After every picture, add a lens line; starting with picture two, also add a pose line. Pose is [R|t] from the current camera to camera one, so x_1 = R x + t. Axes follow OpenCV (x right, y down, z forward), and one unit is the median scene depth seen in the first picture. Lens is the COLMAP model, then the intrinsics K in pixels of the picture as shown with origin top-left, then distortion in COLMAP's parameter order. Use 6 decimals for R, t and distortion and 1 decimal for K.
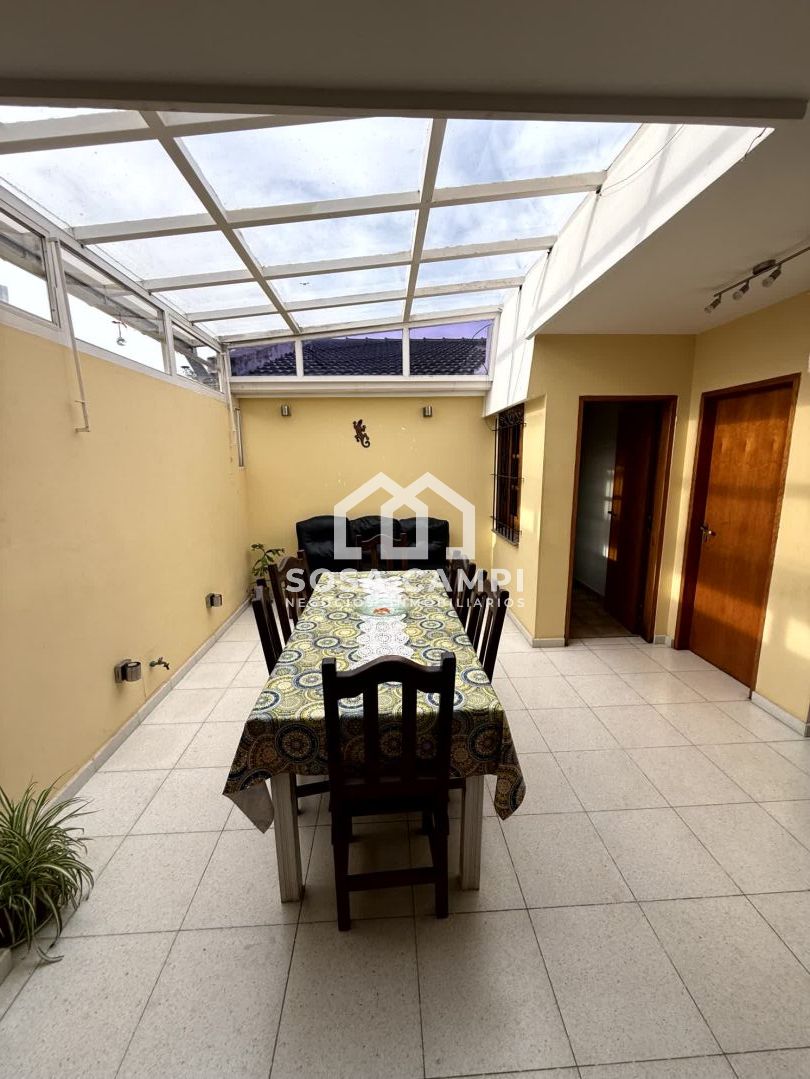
lens RADIAL K [[431.5, 0, 406.1], [0, 431.5, 537.6], [0, 0, 1]] dist [0.005238, -0.000321]
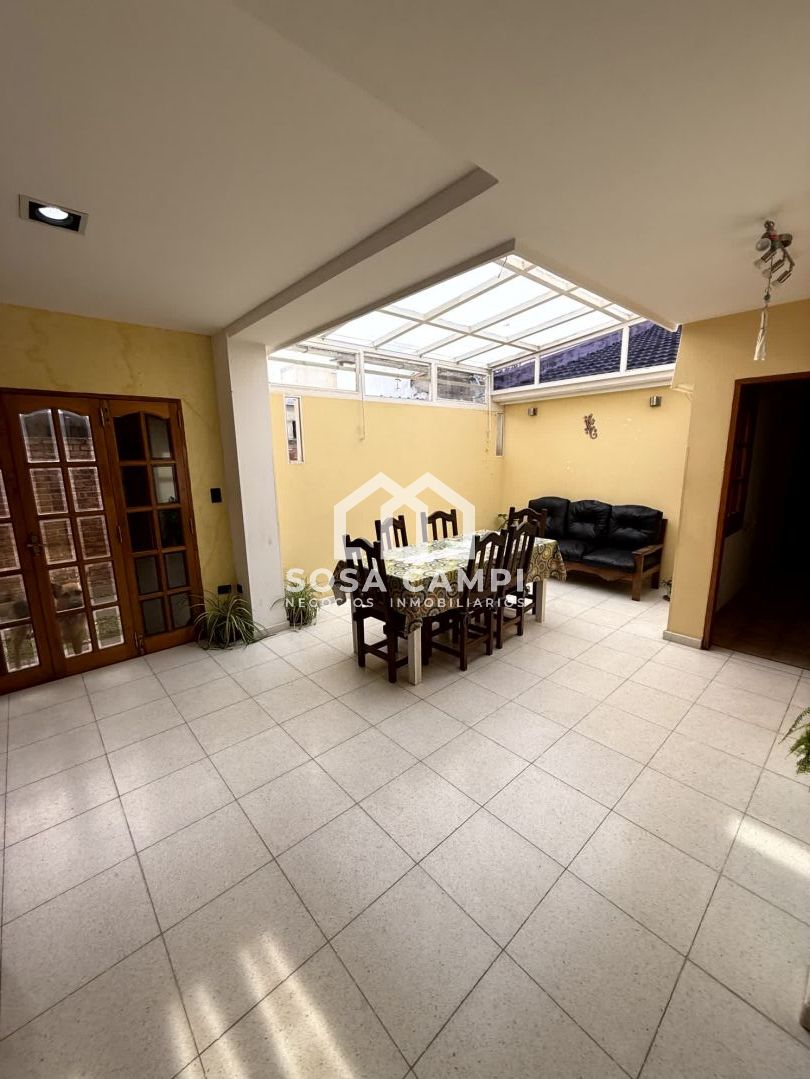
lens RADIAL K [[431.5, 0, 406.1], [0, 431.5, 537.6], [0, 0, 1]] dist [0.005238, -0.000321]
pose [[0.627067, 0.148552, -0.764669, 0.564328], [-0.127767, 0.987967, 0.087157, 0.011001], [0.768415, 0.043046, 0.638502, -0.090429]]
